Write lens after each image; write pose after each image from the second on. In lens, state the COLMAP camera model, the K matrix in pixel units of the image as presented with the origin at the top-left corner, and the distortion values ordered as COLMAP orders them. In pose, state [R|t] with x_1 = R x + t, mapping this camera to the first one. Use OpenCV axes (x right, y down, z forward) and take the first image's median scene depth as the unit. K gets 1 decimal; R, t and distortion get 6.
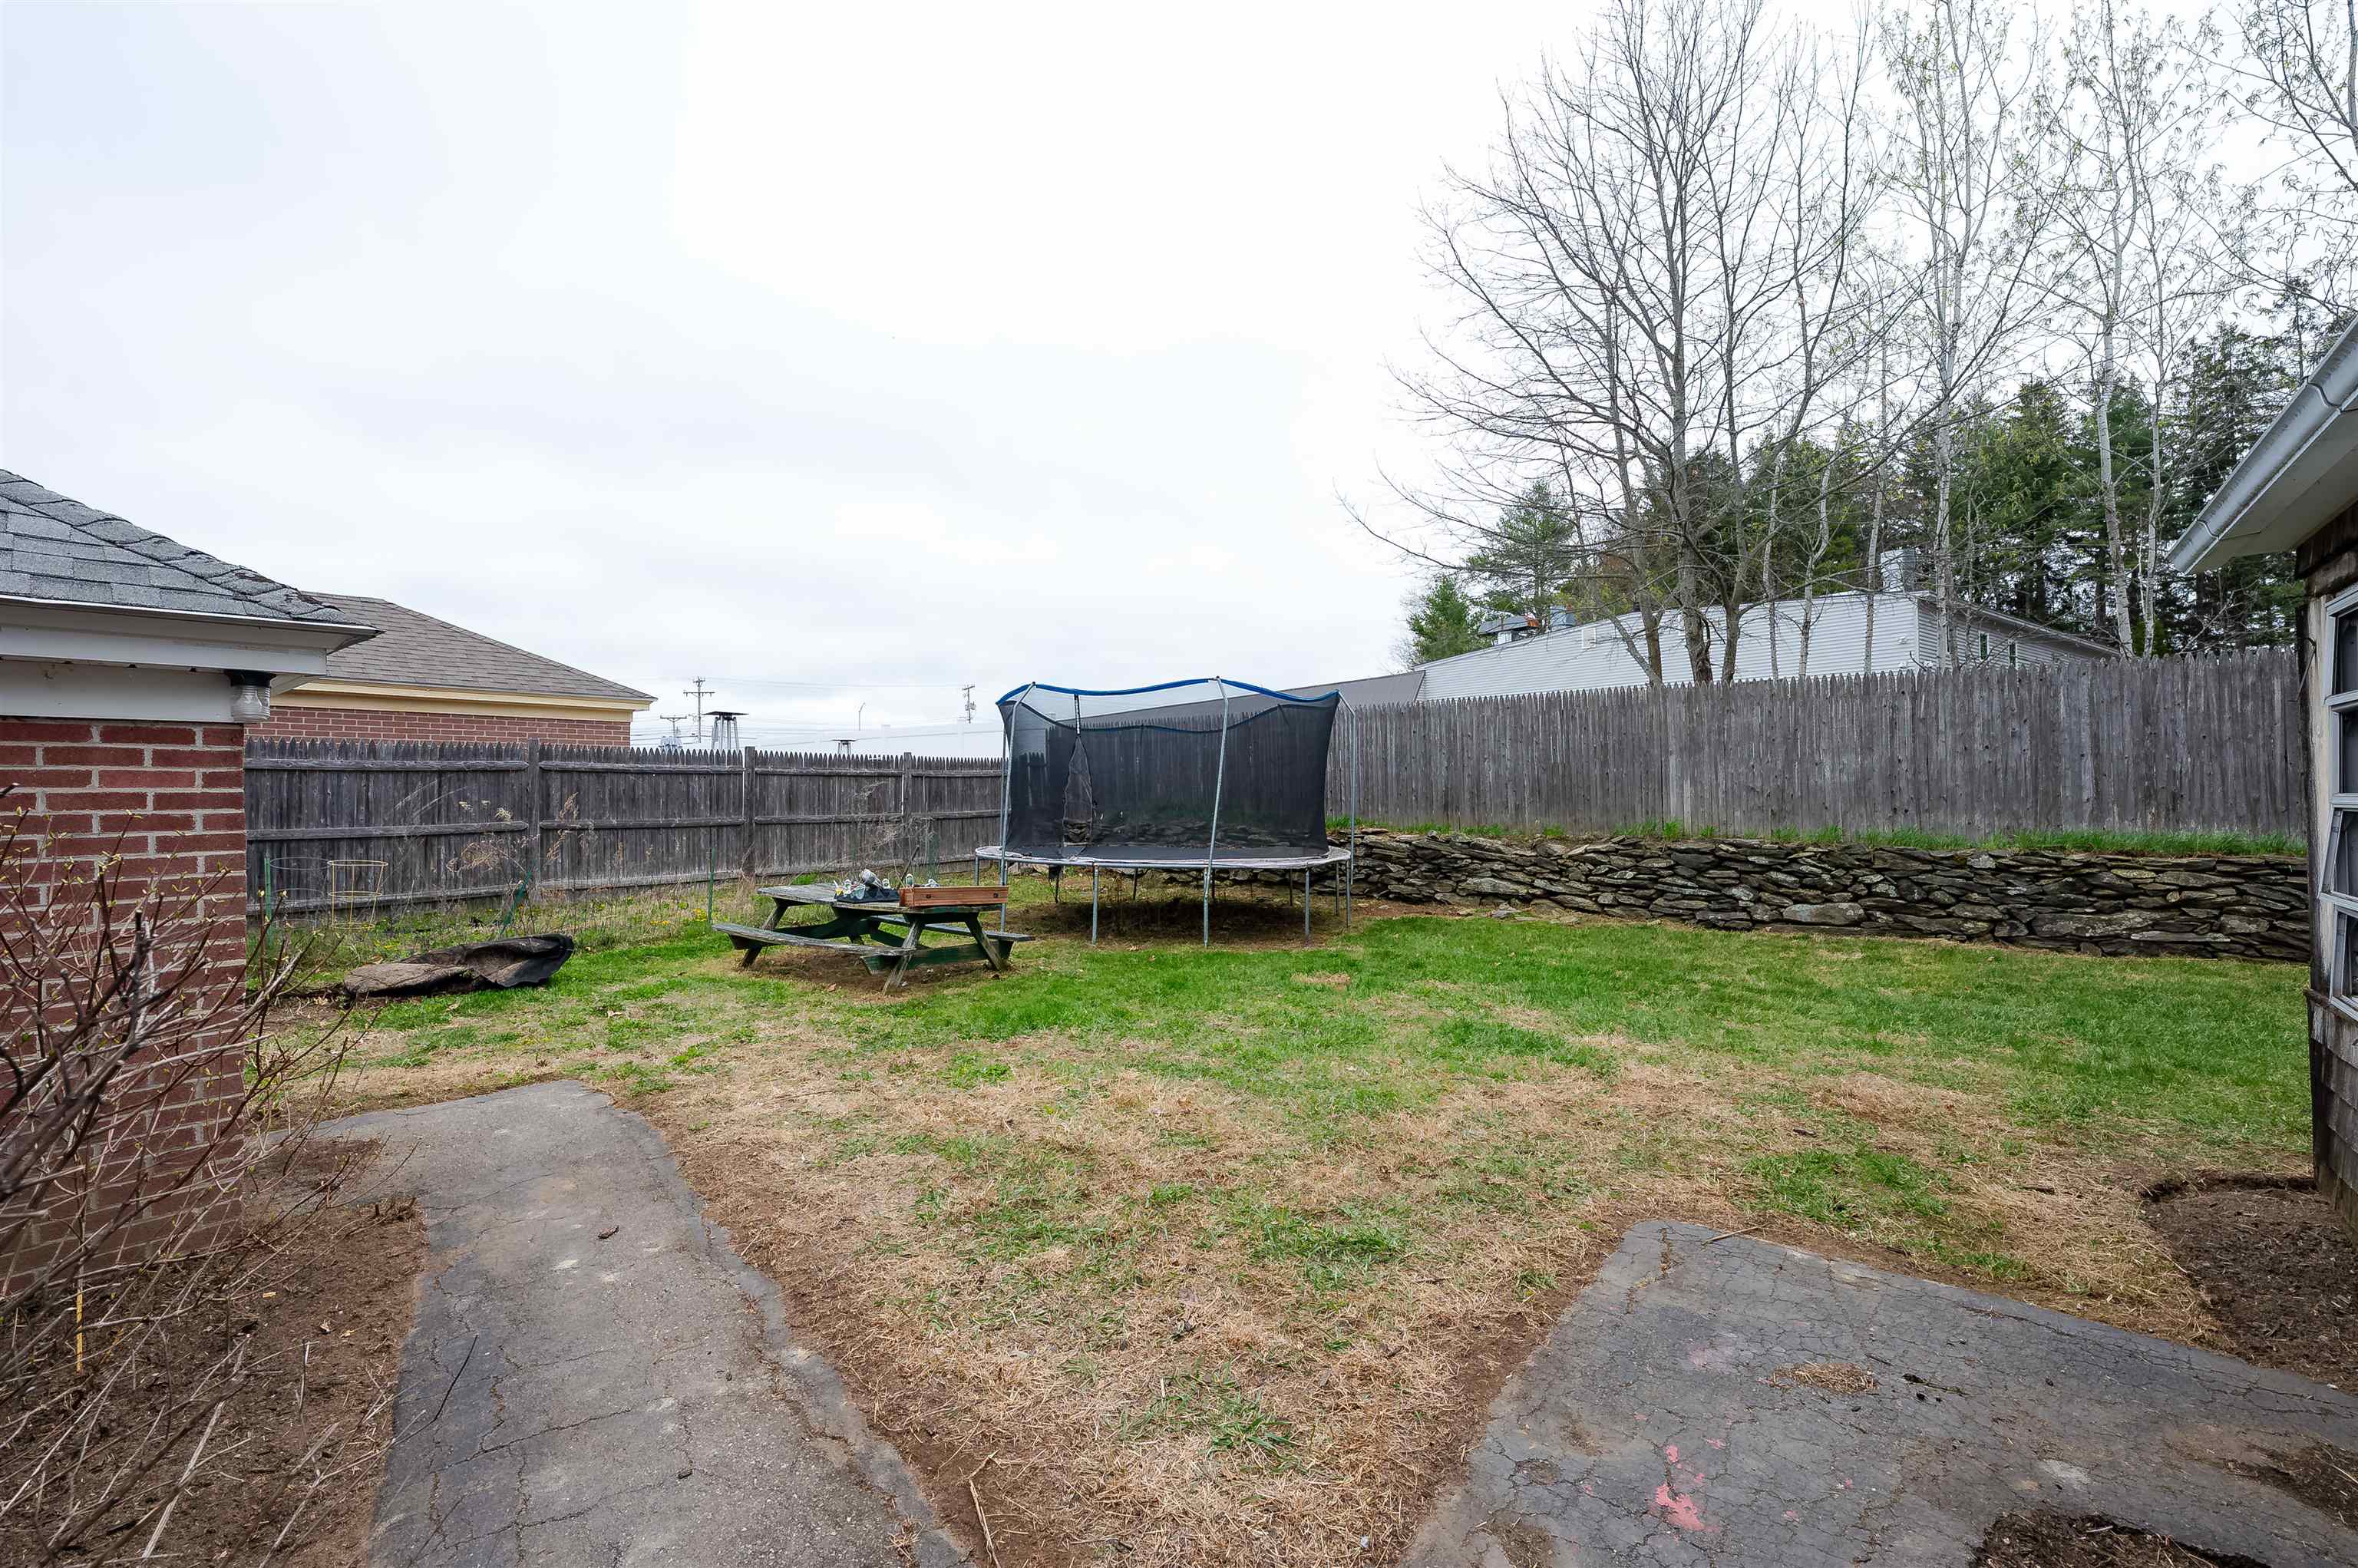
lens RADIAL K [[953.7, 0, 1165.6], [0, 953.7, 771.9], [0, 0, 1]] dist [-0.000876, 0.000005]
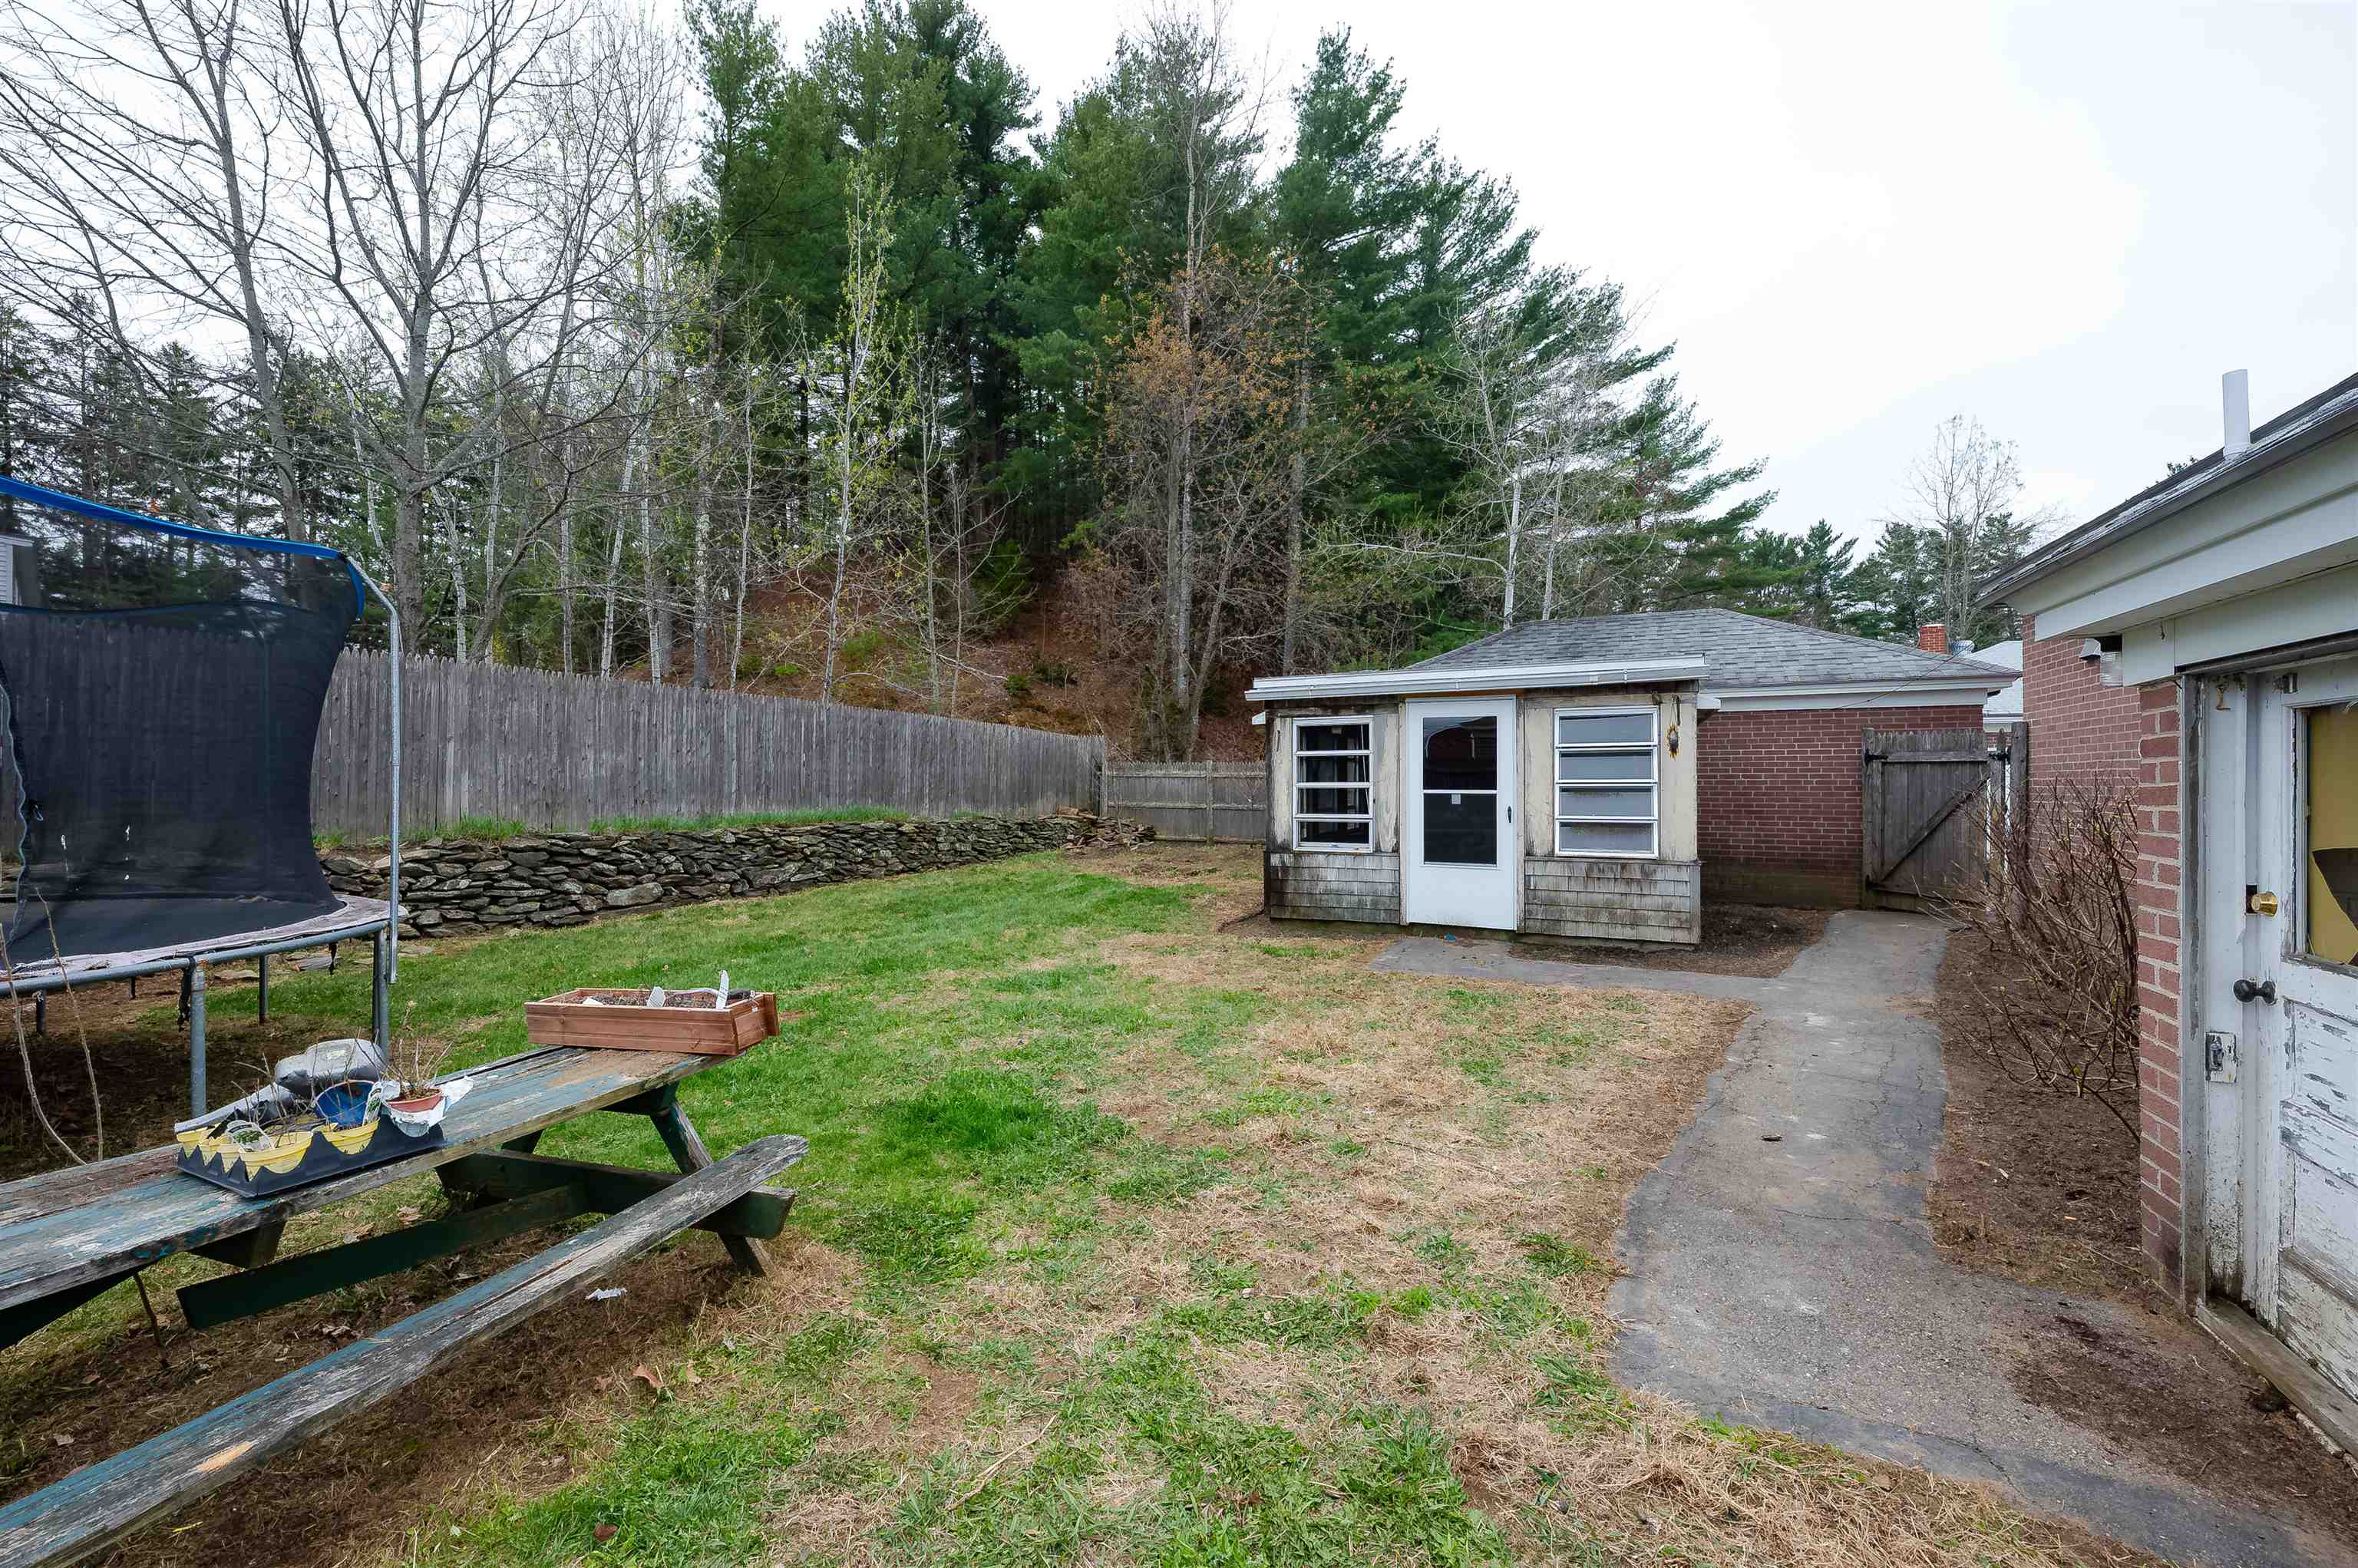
lens RADIAL K [[932.7, 0, 1166.5], [0, 932.7, 779.5], [0, 0, 1]] dist [-0.000115, 0.000108]
pose [[-0.233004, 0.010367, 0.972421, -0.498623], [-0.017503, 0.999736, -0.014852, 0.019695], [-0.972318, -0.020481, -0.232761, 0.649333]]
